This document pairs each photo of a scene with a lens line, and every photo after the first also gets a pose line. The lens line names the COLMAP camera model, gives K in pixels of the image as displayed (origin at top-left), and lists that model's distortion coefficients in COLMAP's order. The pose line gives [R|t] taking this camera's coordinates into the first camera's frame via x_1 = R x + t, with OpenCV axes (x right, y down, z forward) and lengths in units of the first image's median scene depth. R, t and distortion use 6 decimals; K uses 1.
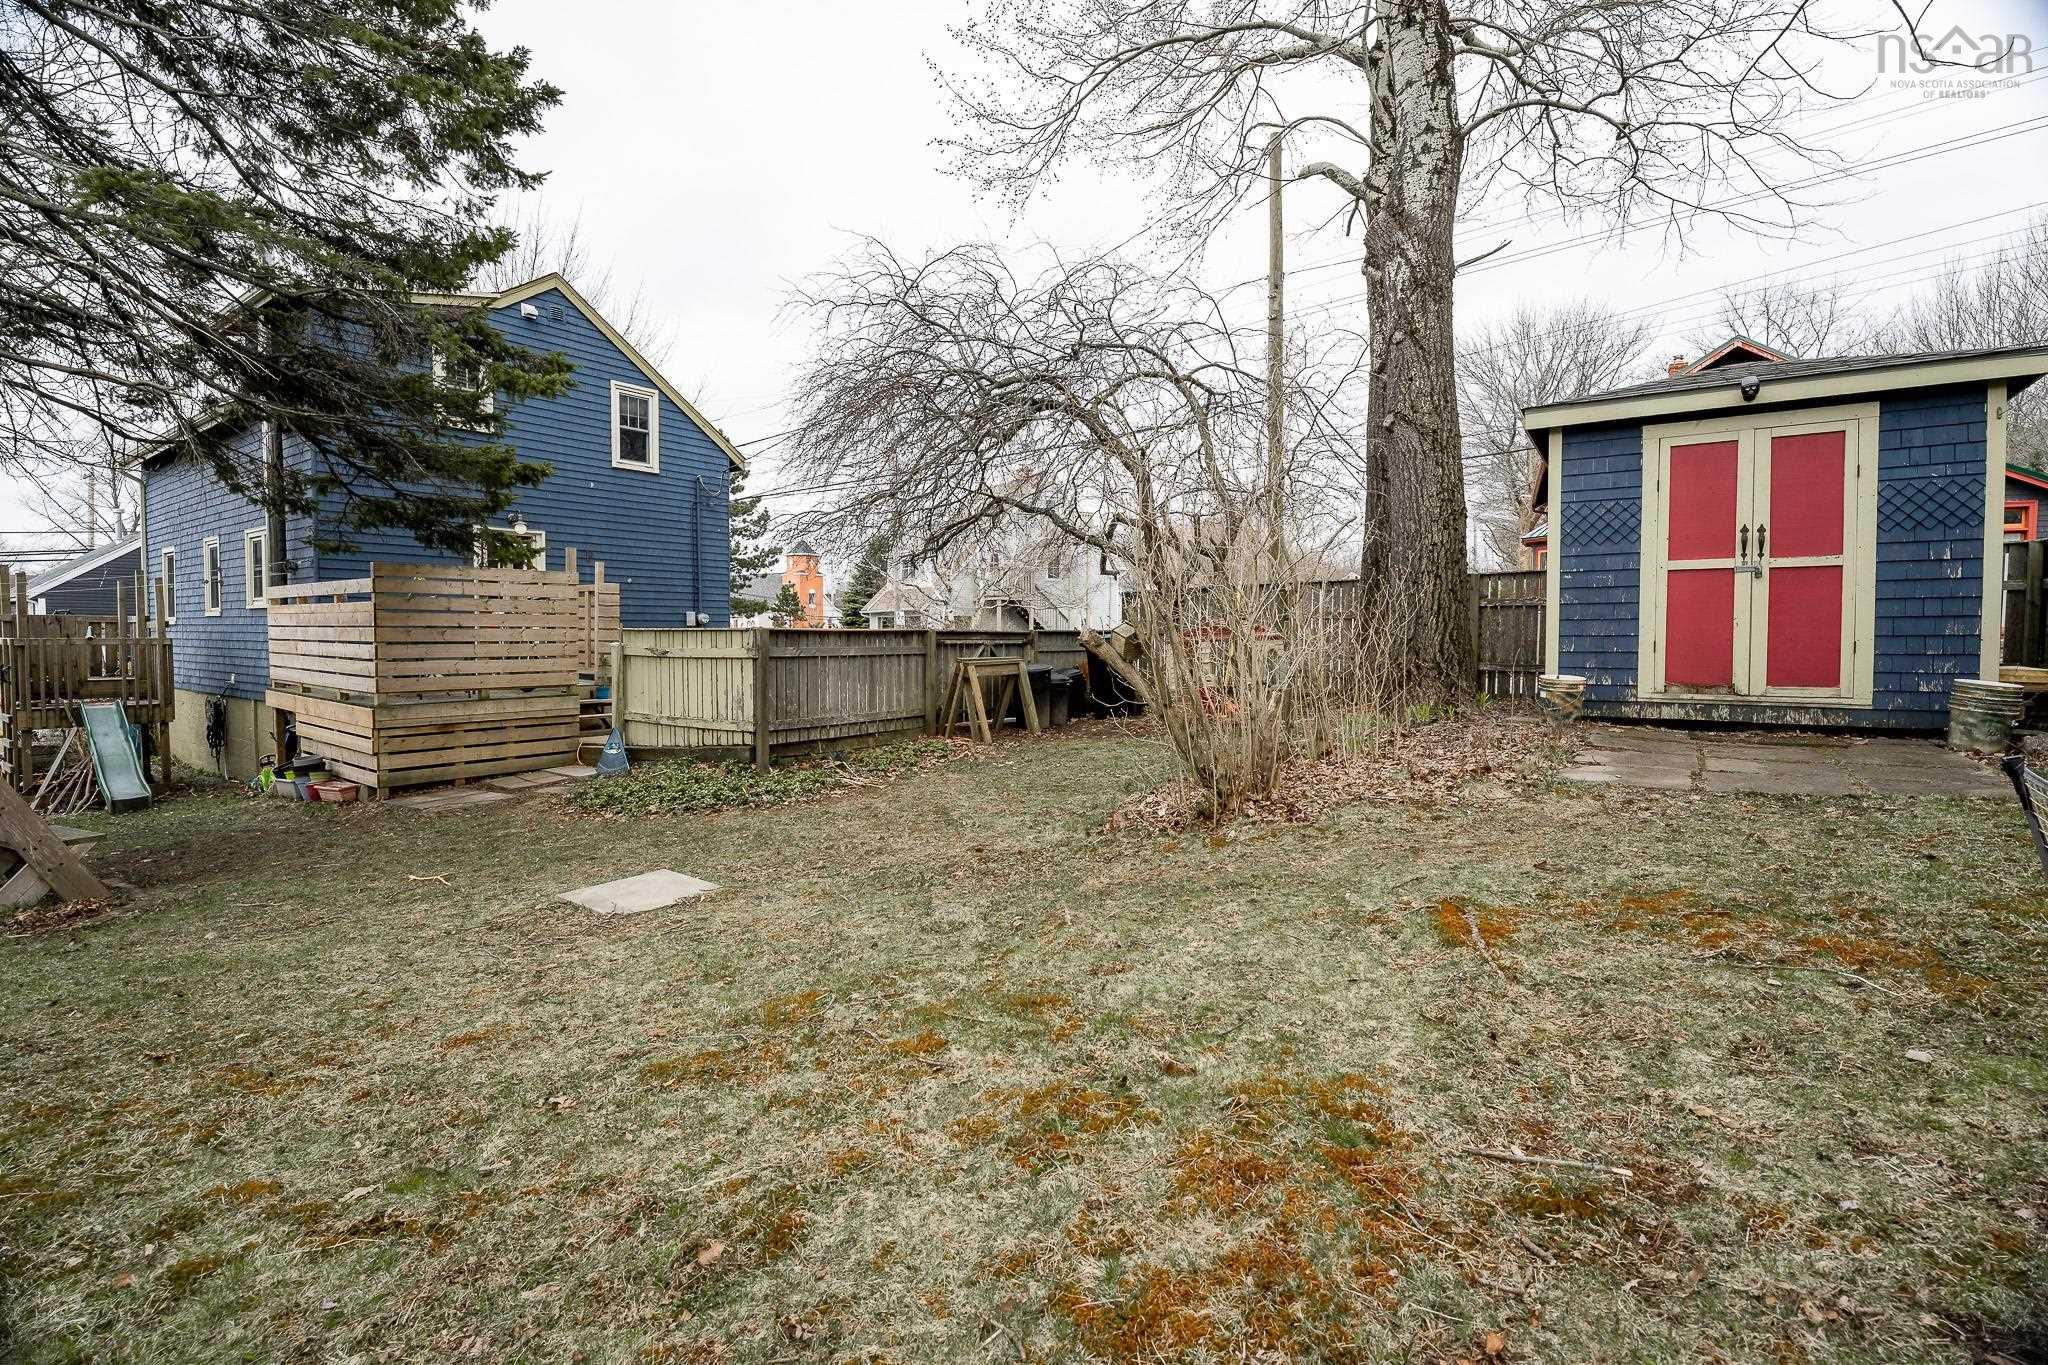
lens RADIAL K [[950.9, 0, 1023.1], [0, 950.9, 673.0], [0, 0, 1]] dist [-0.003082, -0.000600]
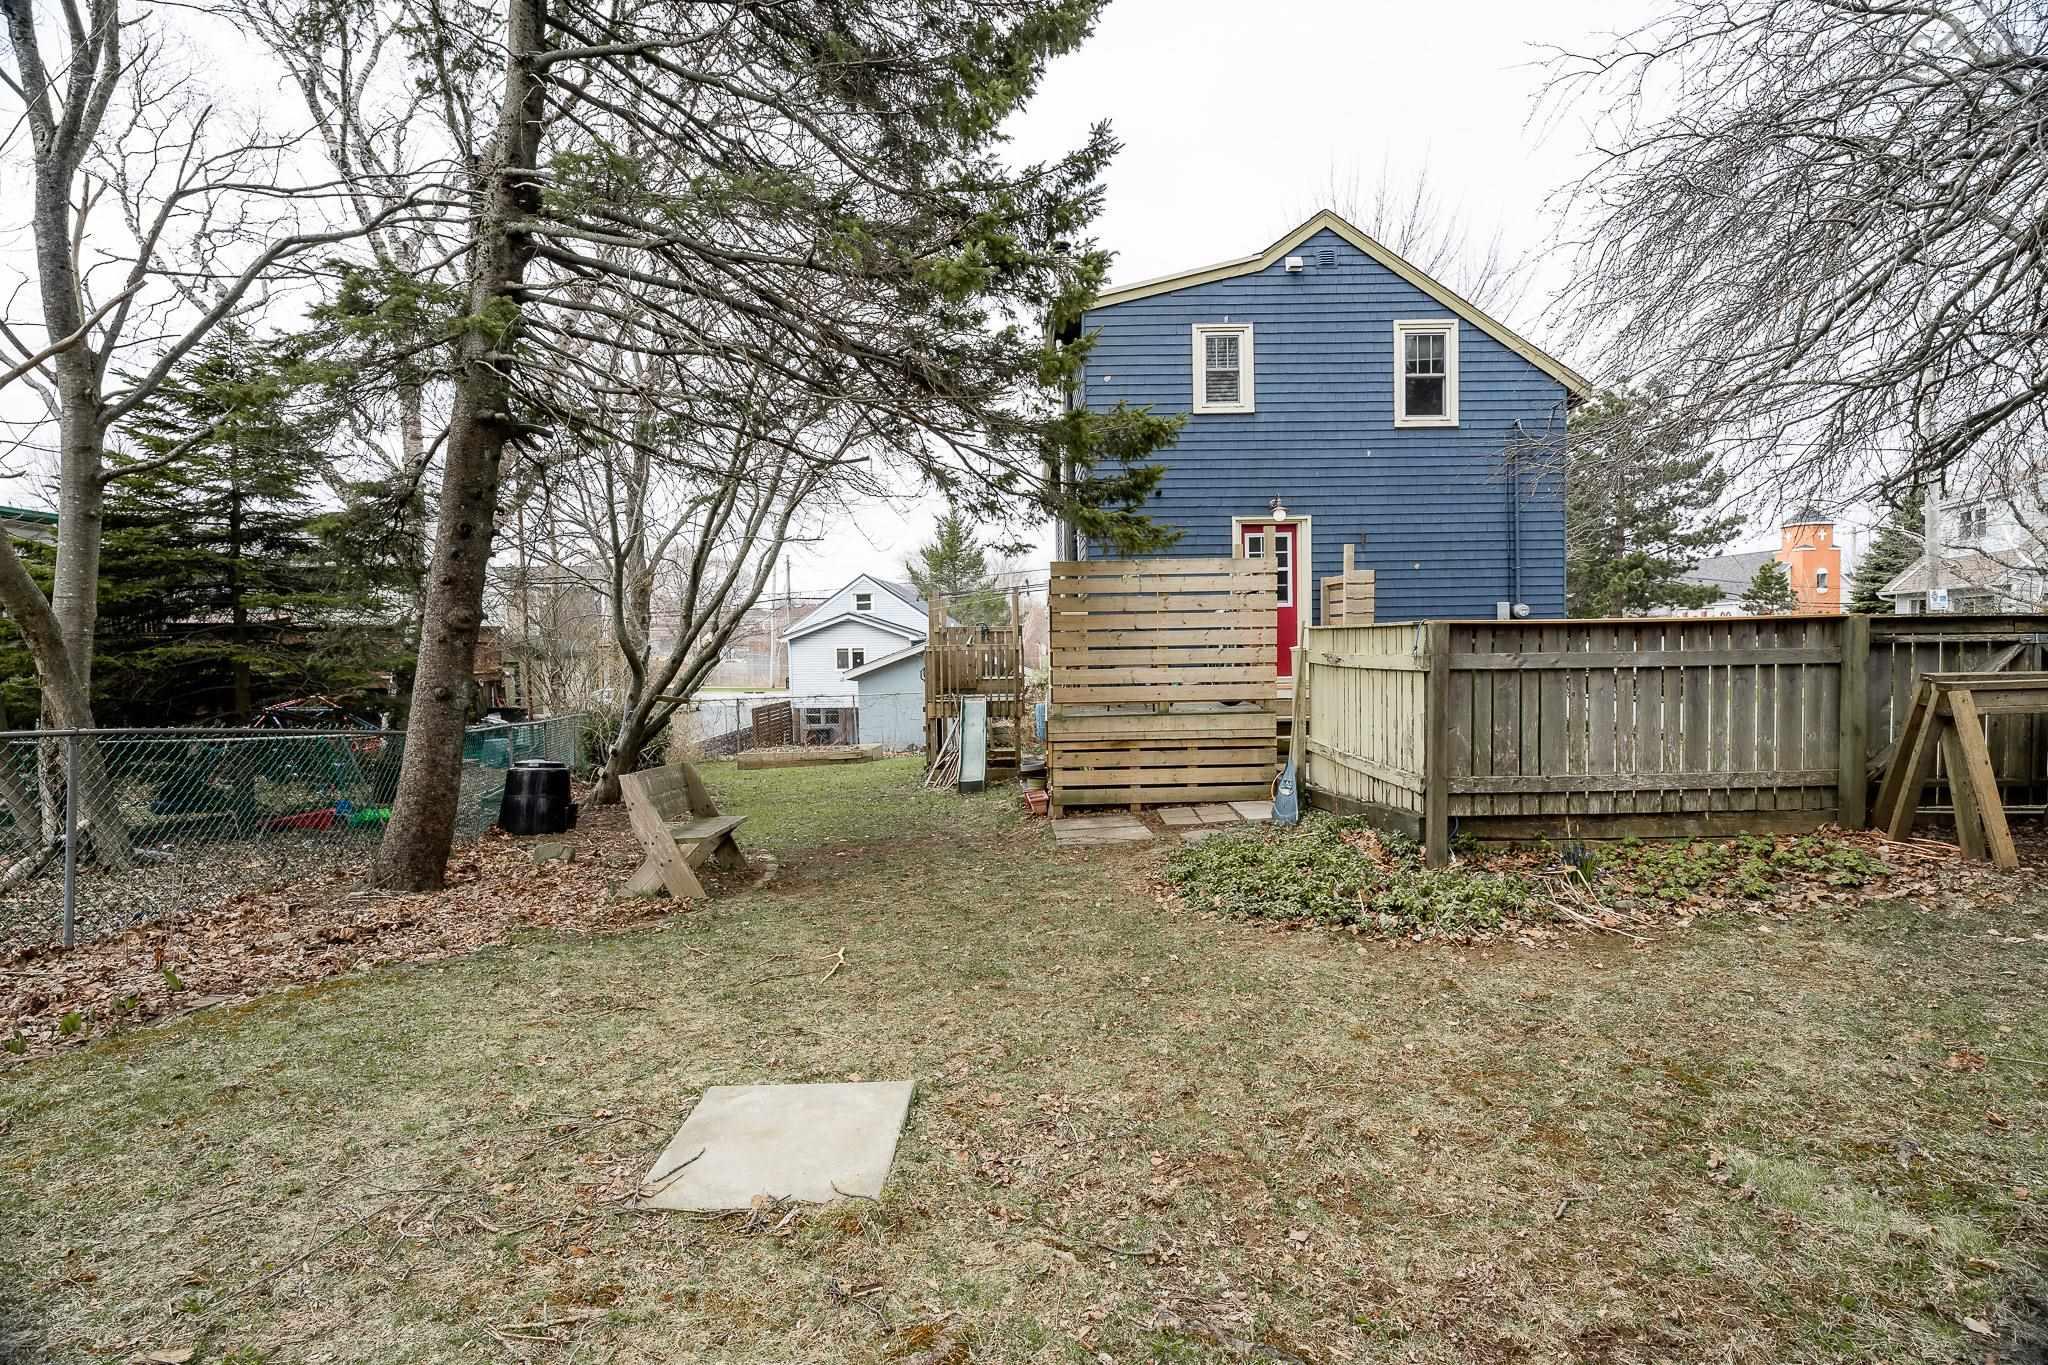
lens RADIAL K [[950.9, 0, 1023.1], [0, 950.9, 673.0], [0, 0, 1]] dist [-0.003082, -0.000600]
pose [[0.599289, 0.014501, -0.800401, 0.033288], [-0.014032, 0.999873, 0.007609, -0.010764], [0.800410, 0.006672, 0.599416, 0.299185]]
